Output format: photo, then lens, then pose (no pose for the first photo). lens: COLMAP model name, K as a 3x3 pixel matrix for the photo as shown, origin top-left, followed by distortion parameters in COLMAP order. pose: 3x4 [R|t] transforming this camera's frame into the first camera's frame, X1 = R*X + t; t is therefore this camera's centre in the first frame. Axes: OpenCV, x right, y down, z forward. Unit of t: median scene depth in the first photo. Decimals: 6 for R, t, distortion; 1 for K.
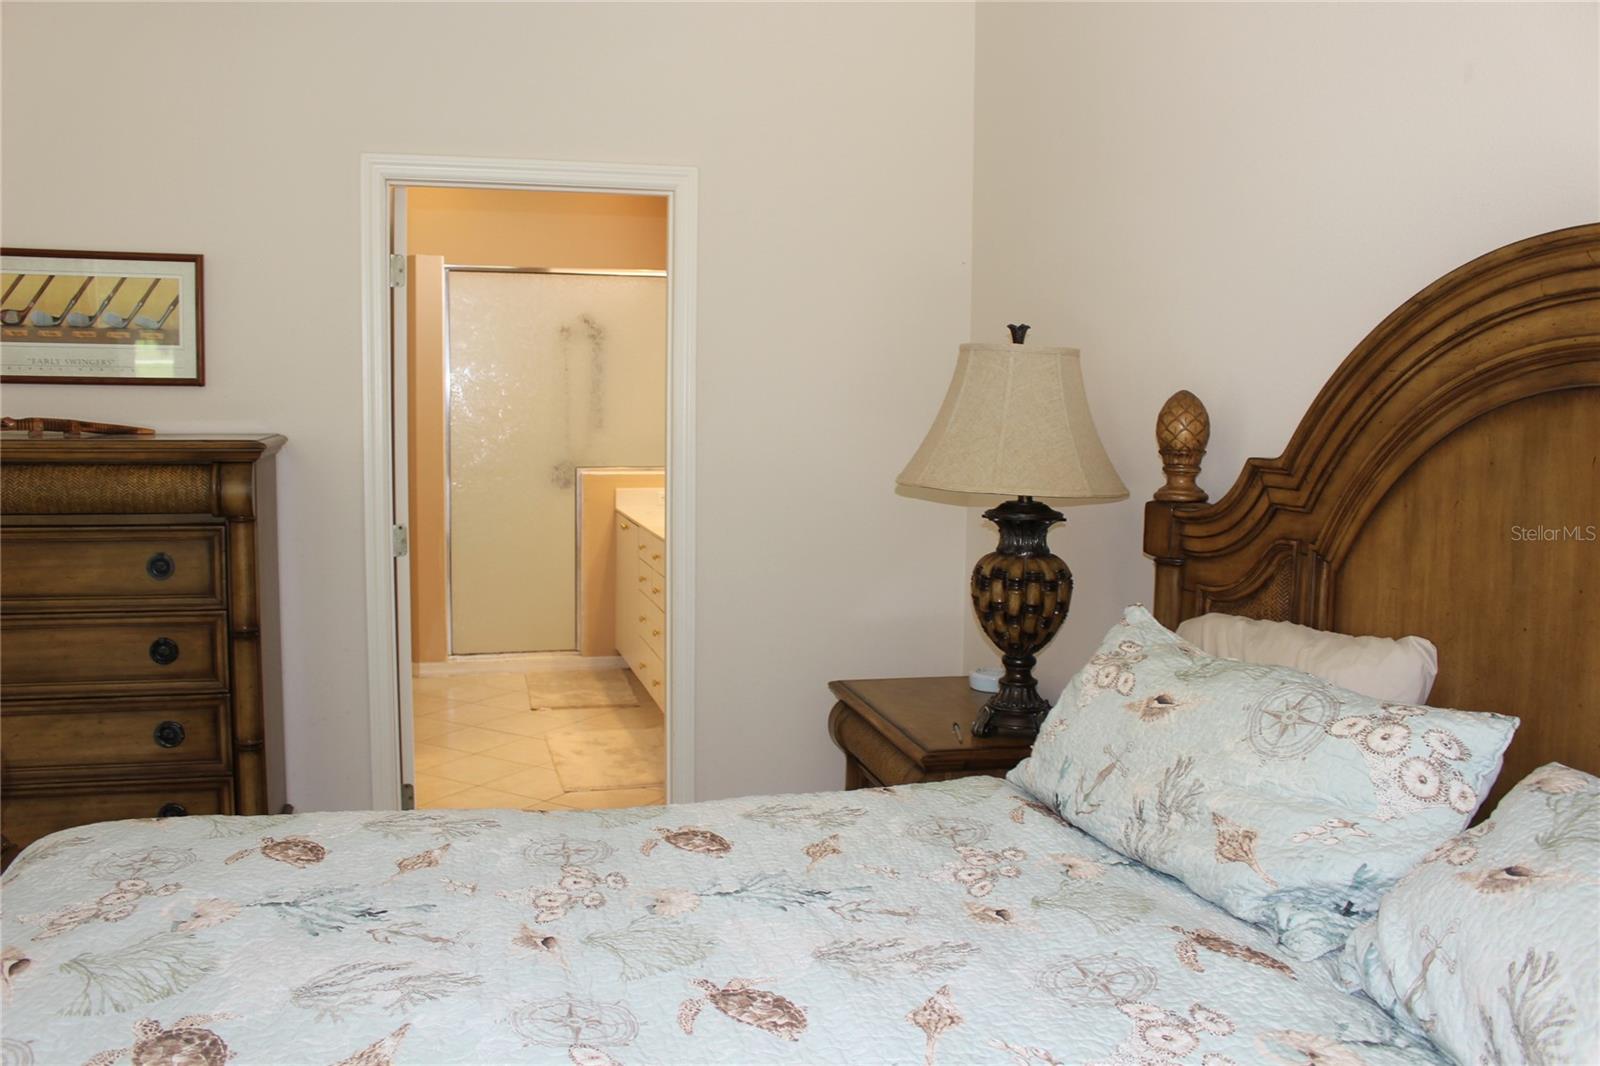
lens RADIAL K [[1322.1, 0, 800.0], [0, 1322.1, 533.0], [0, 0, 1]] dist [-0.147119, 0.113593]
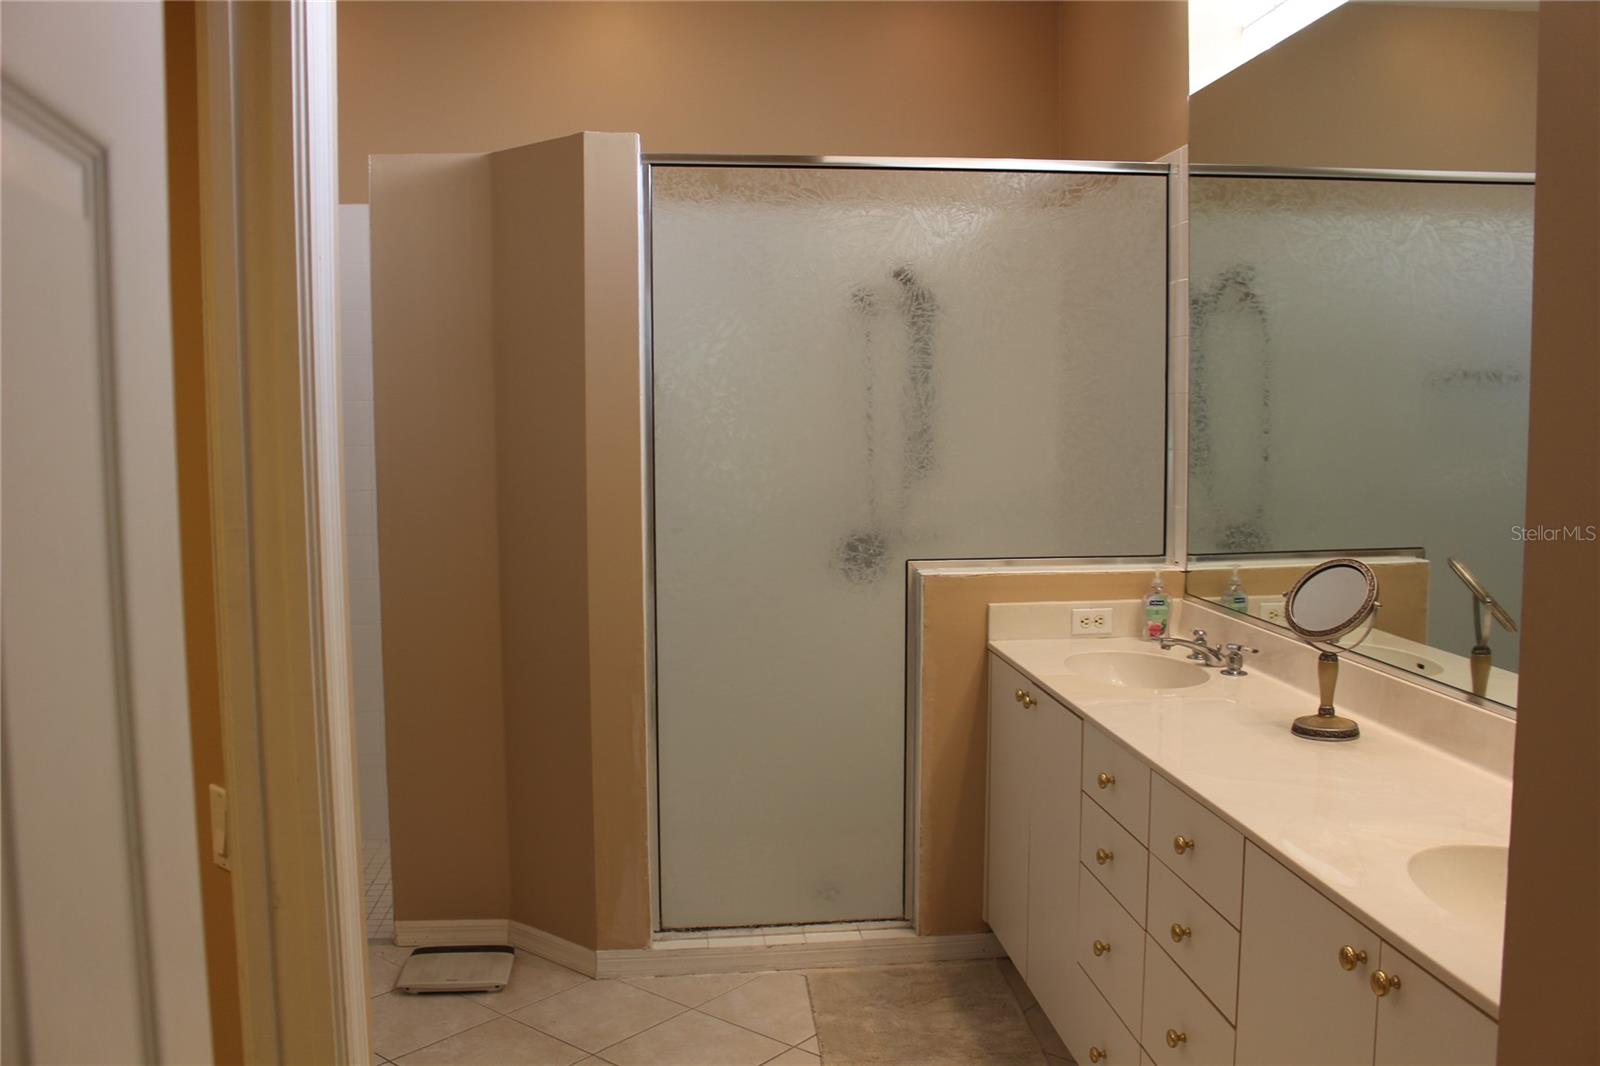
lens RADIAL K [[1322.1, 0, 800.0], [0, 1322.1, 533.0], [0, 0, 1]] dist [-0.147119, 0.113593]
pose [[0.982624, -0.000133, -0.185605, -0.116088], [-0.001824, 0.999945, -0.010371, -0.053978], [0.185596, 0.010529, 0.982570, 0.497377]]
